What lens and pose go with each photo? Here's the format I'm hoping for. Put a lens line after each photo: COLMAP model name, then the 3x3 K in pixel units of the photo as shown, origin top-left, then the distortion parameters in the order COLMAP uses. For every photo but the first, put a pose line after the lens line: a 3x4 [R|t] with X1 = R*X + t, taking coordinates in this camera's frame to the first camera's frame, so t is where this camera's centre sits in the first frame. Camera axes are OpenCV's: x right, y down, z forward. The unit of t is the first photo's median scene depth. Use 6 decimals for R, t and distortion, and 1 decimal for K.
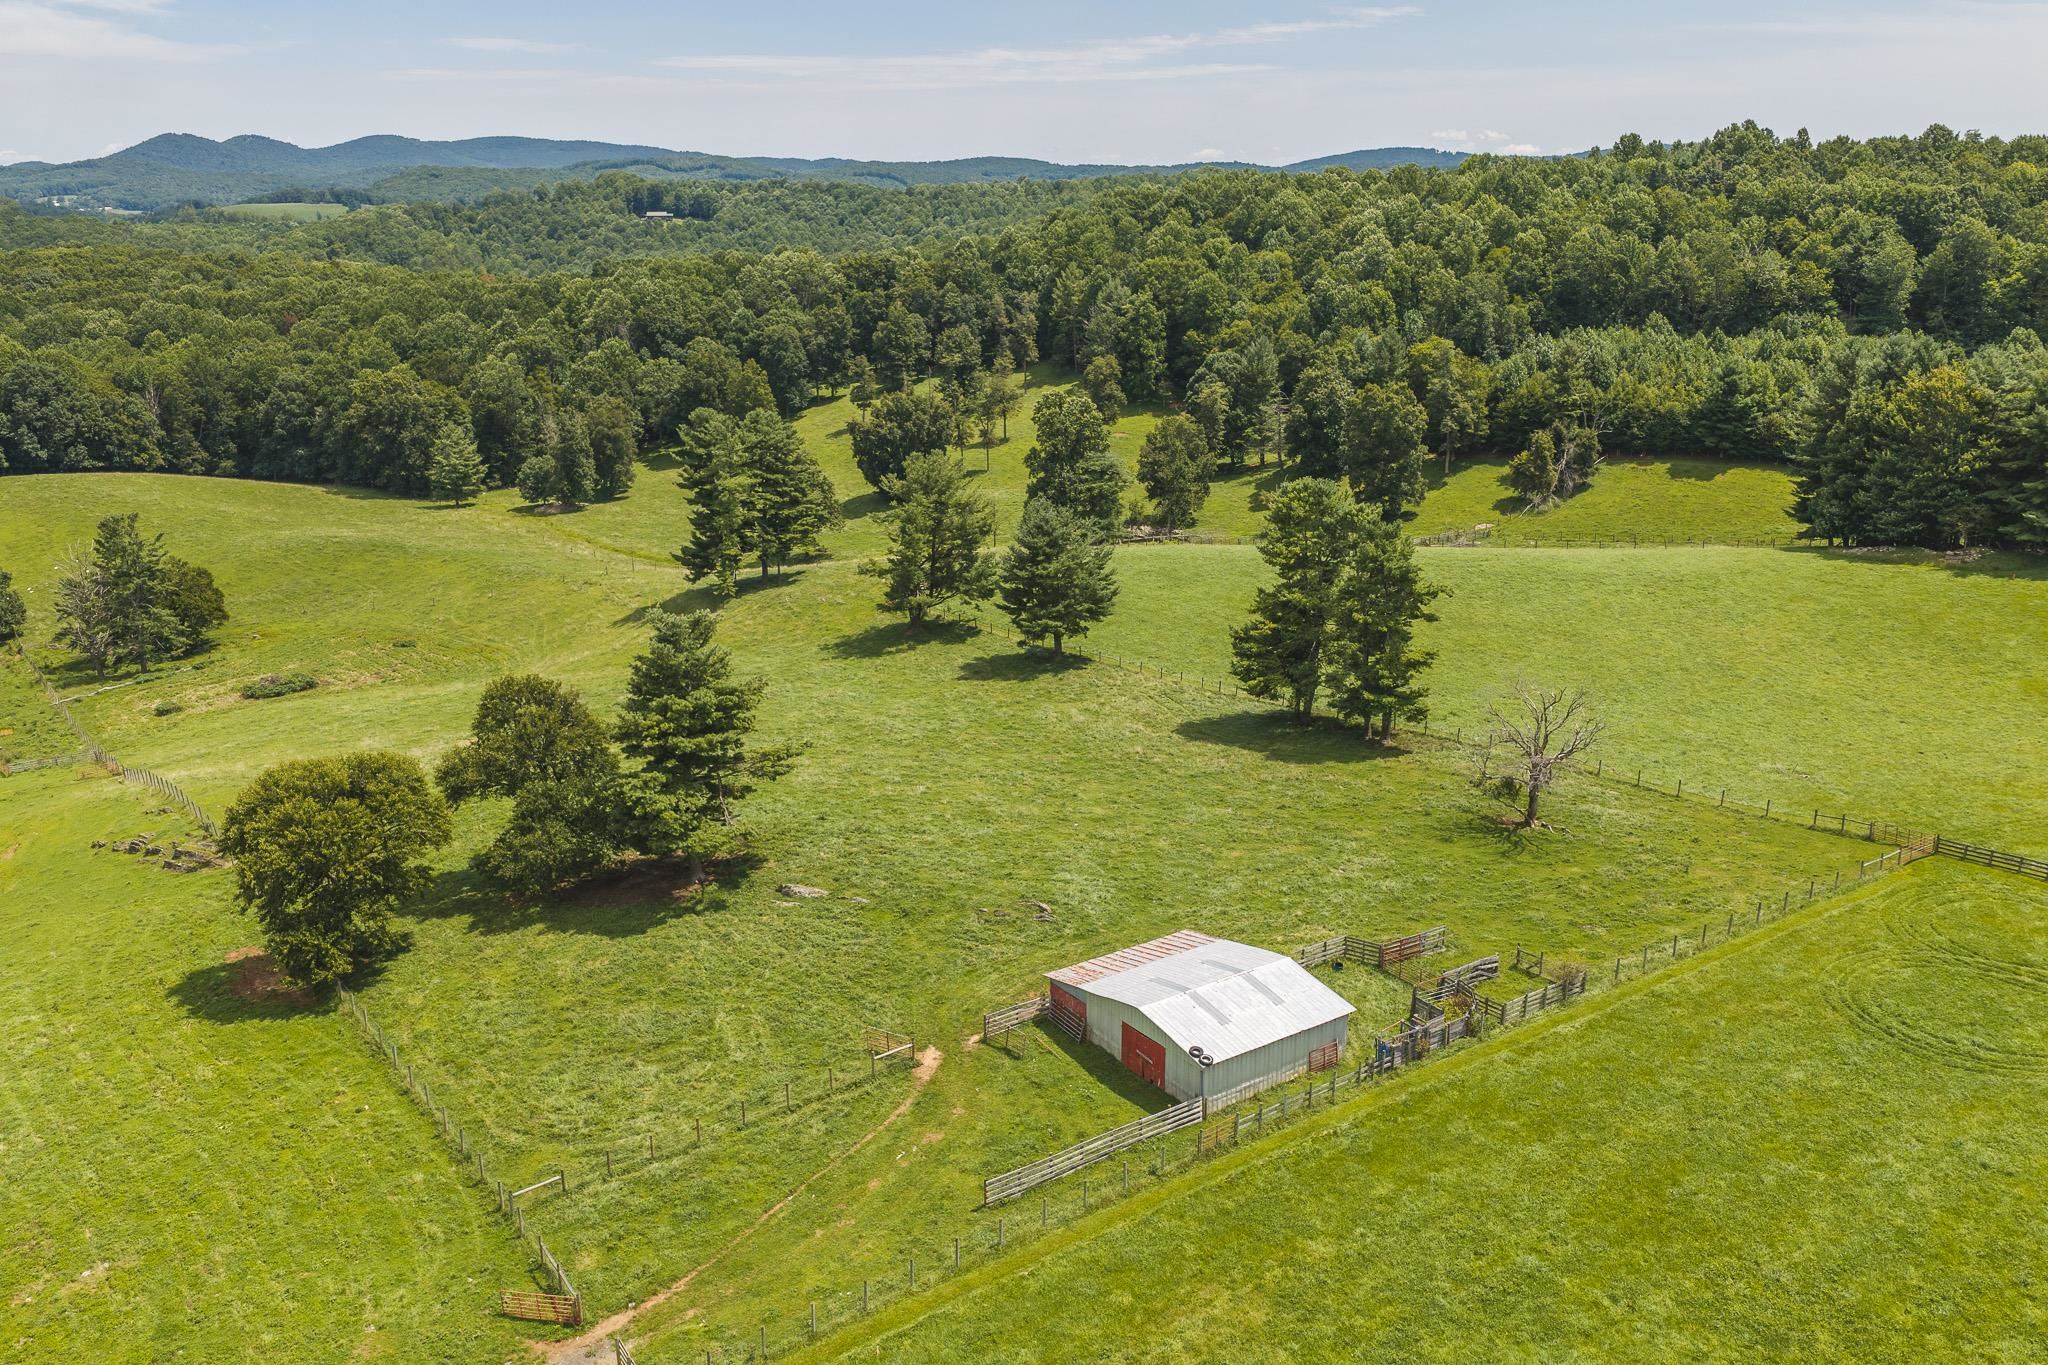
lens RADIAL K [[1698.1, 0, 1037.4], [0, 1698.1, 688.1], [0, 0, 1]] dist [0.013280, -0.012824]
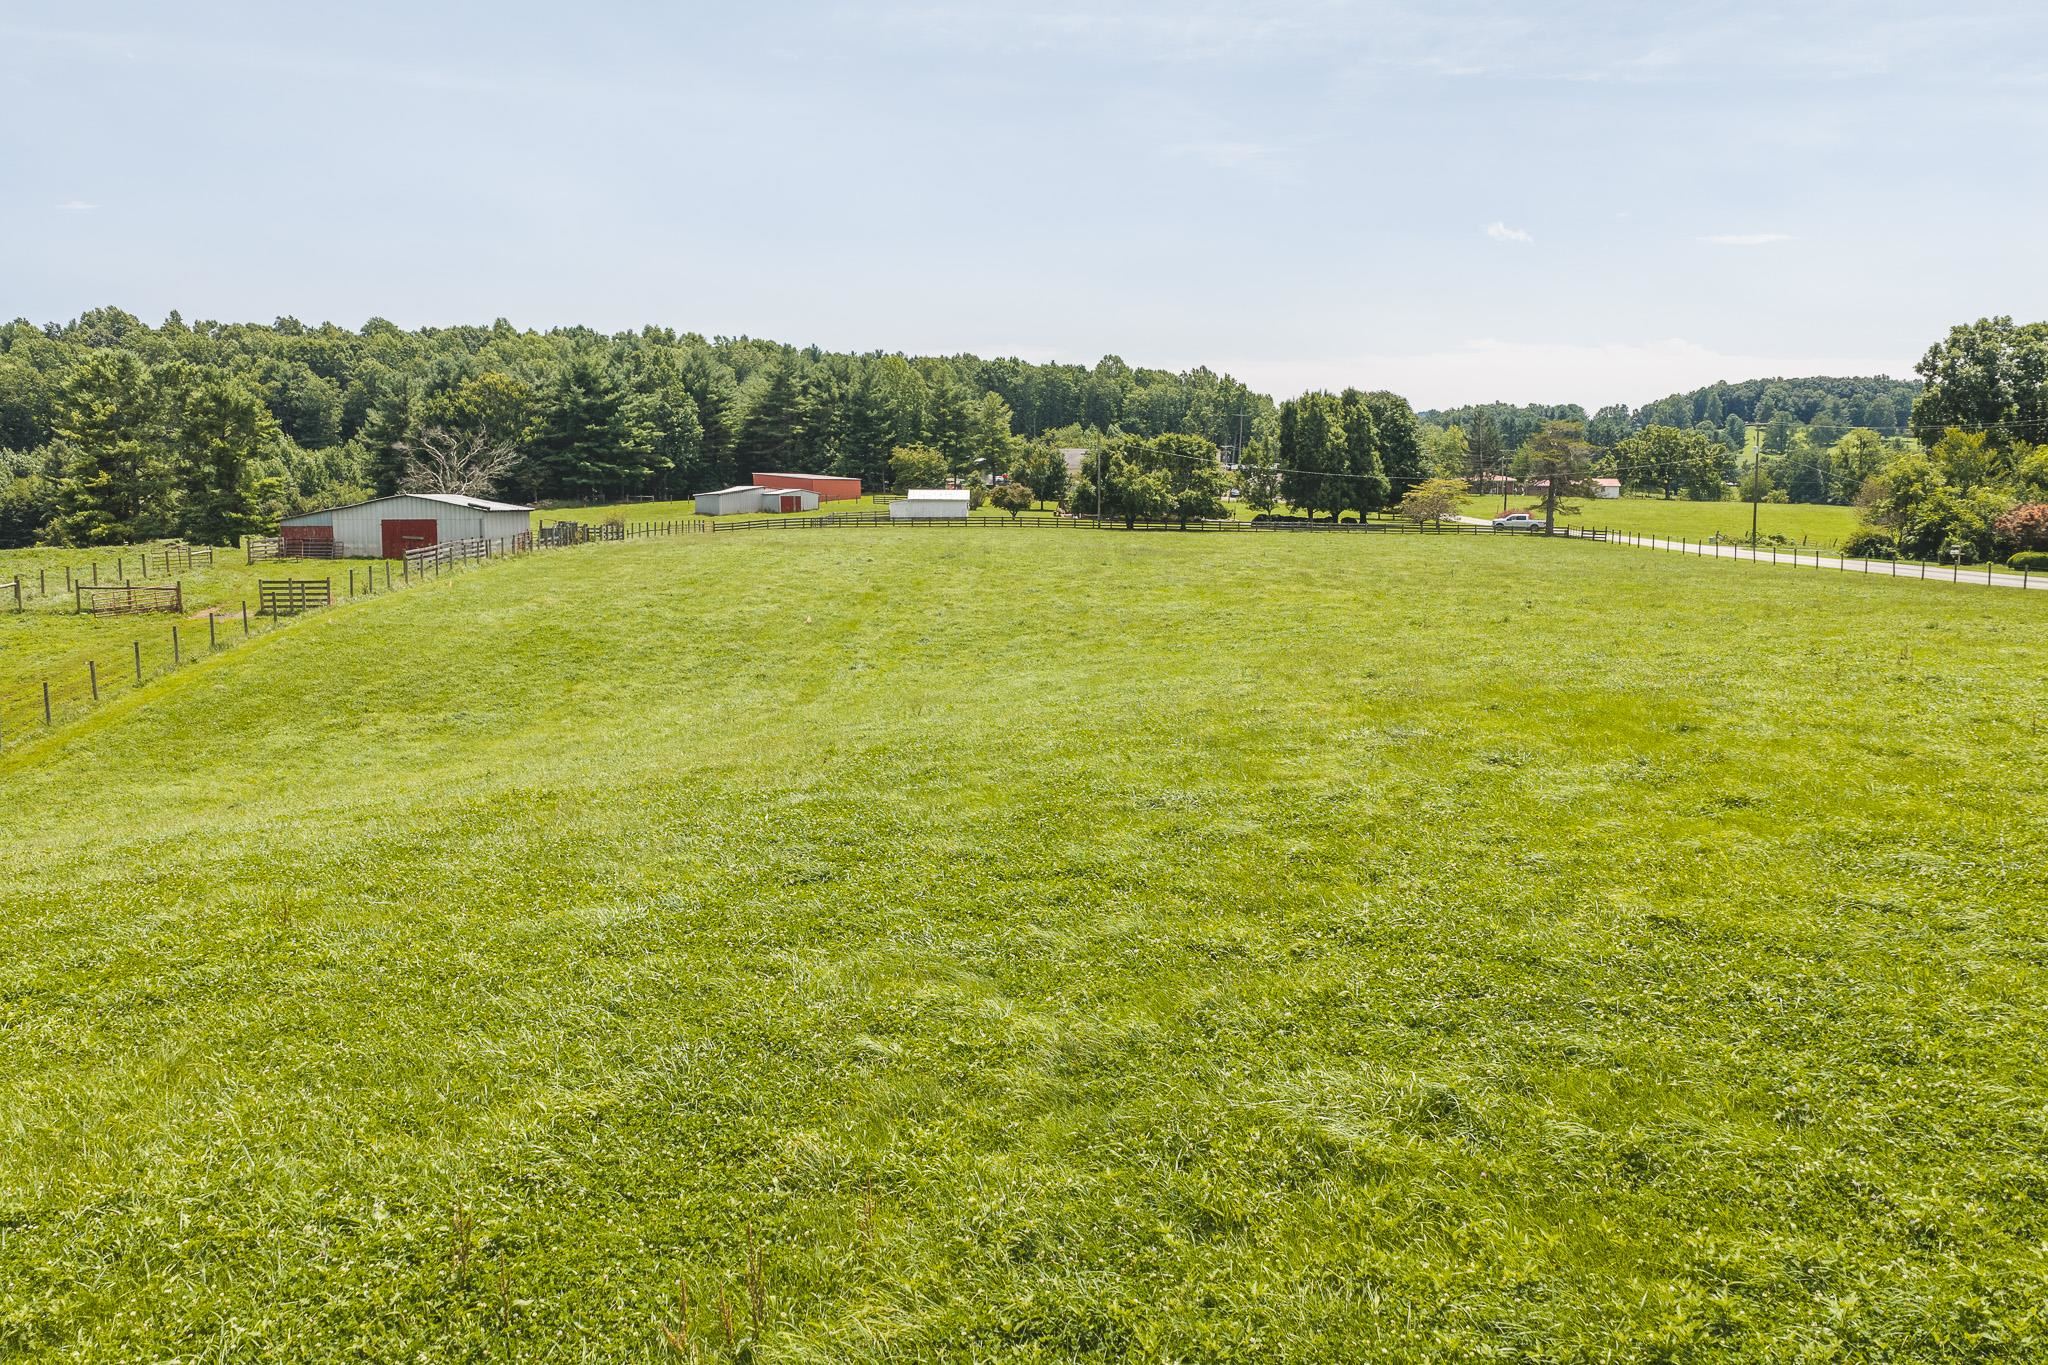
lens RADIAL K [[1698.1, 0, 1021.8], [0, 1698.1, 694.5], [0, 0, 1]] dist [0.013280, -0.012824]
pose [[0.580182, -0.090984, 0.809389, -0.162688], [0.234020, 0.970461, -0.058658, 0.117066], [-0.780144, 0.223446, 0.584336, -0.015000]]
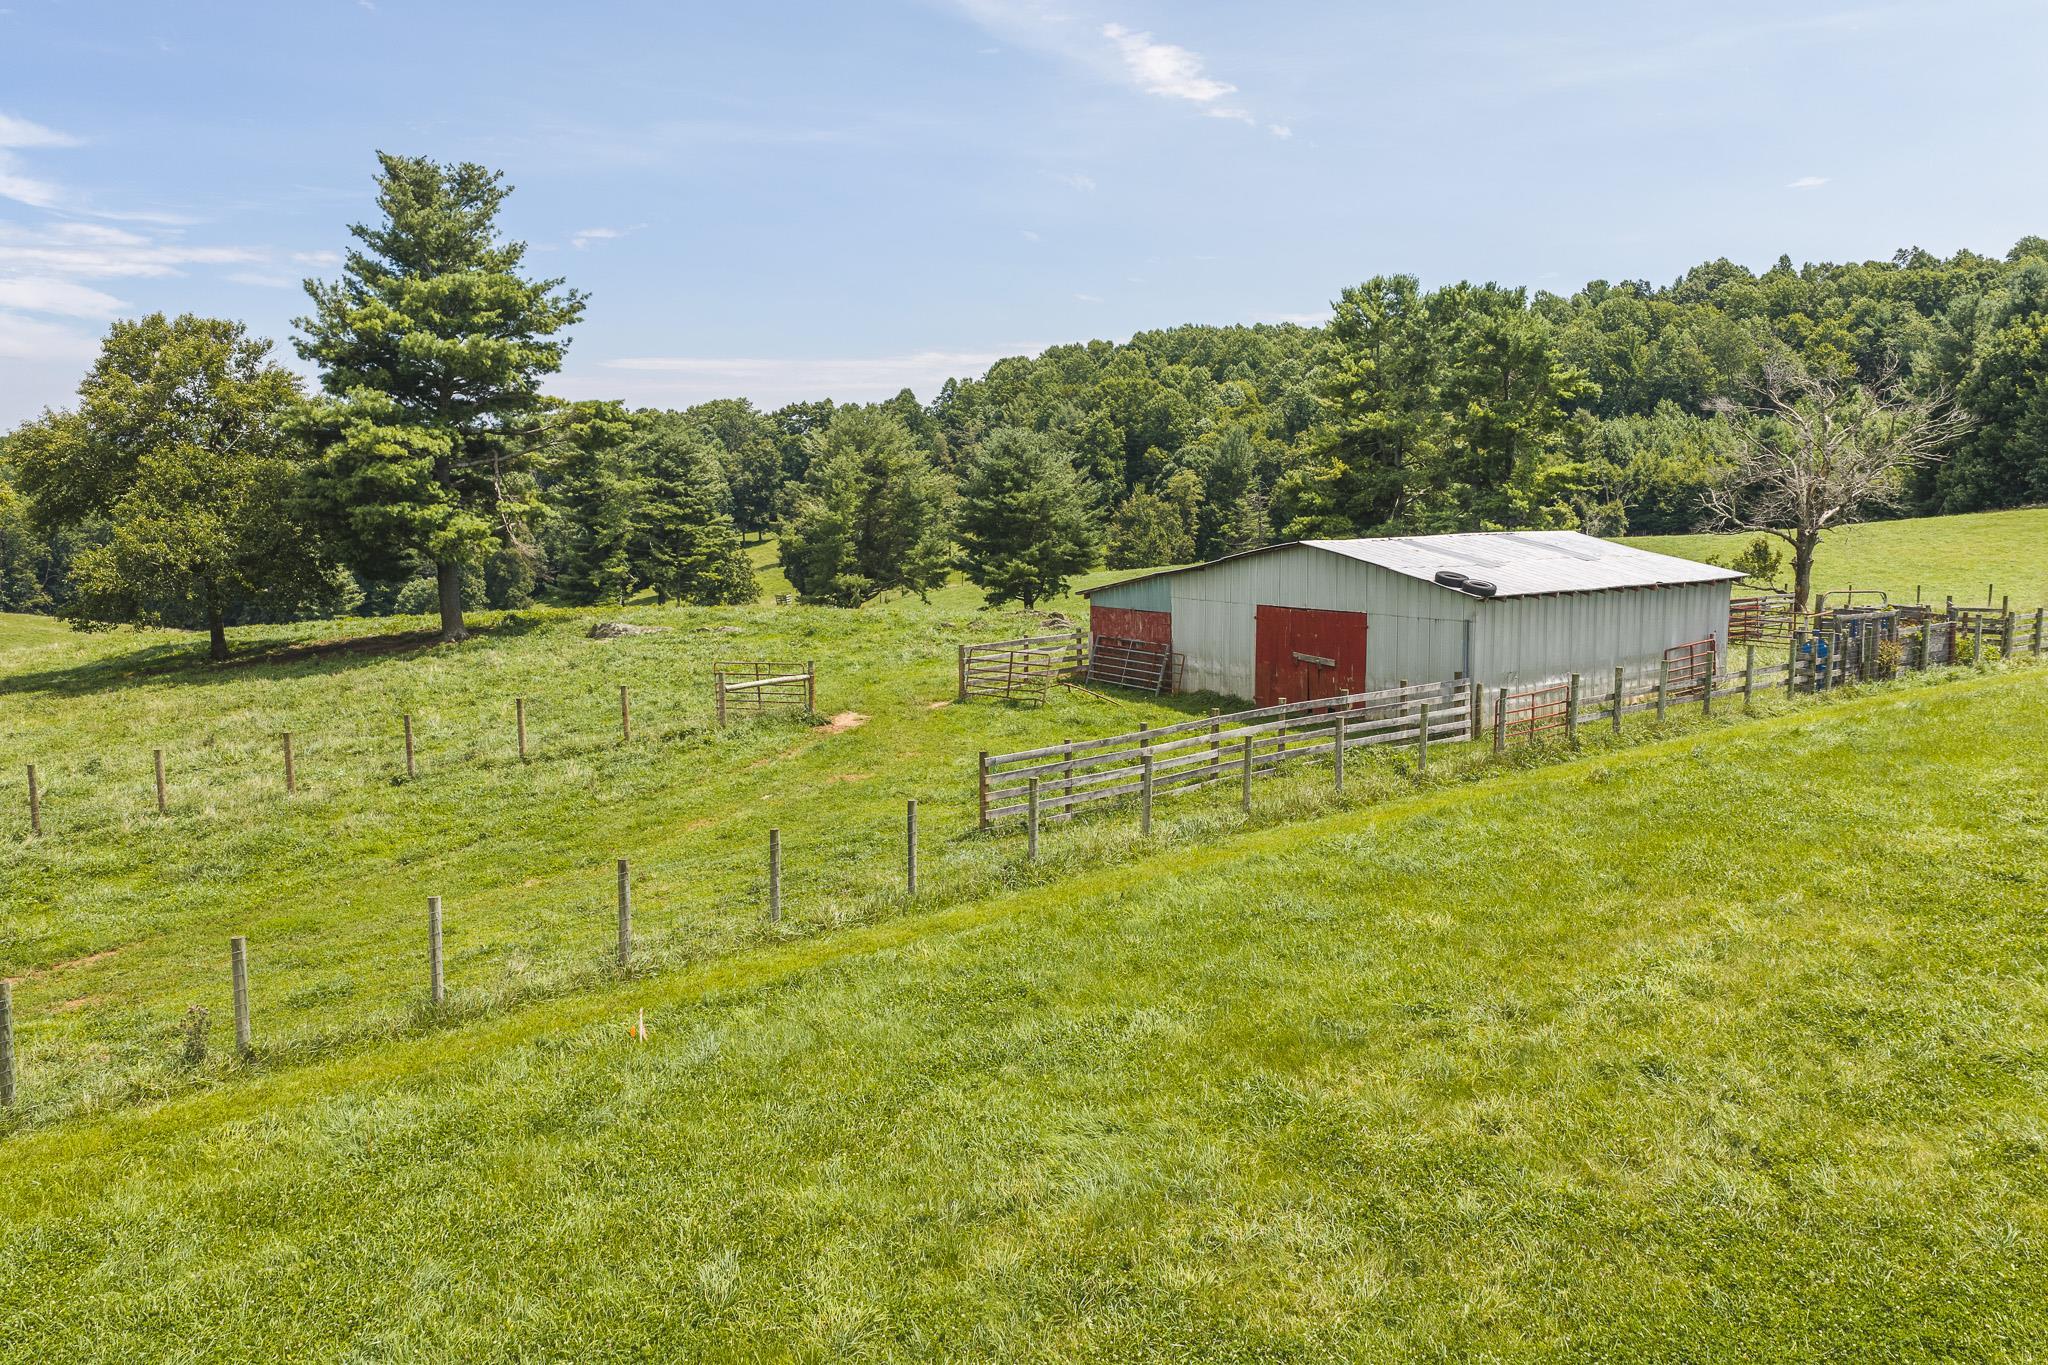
lens RADIAL K [[1698.1, 0, 1036.7], [0, 1698.1, 688.0], [0, 0, 1]] dist [0.013280, -0.012824]
pose [[0.999306, -0.007577, 0.036467, -0.006617], [0.013431, 0.986520, -0.163088, 0.068501], [-0.034740, 0.163464, 0.985937, 0.126304]]
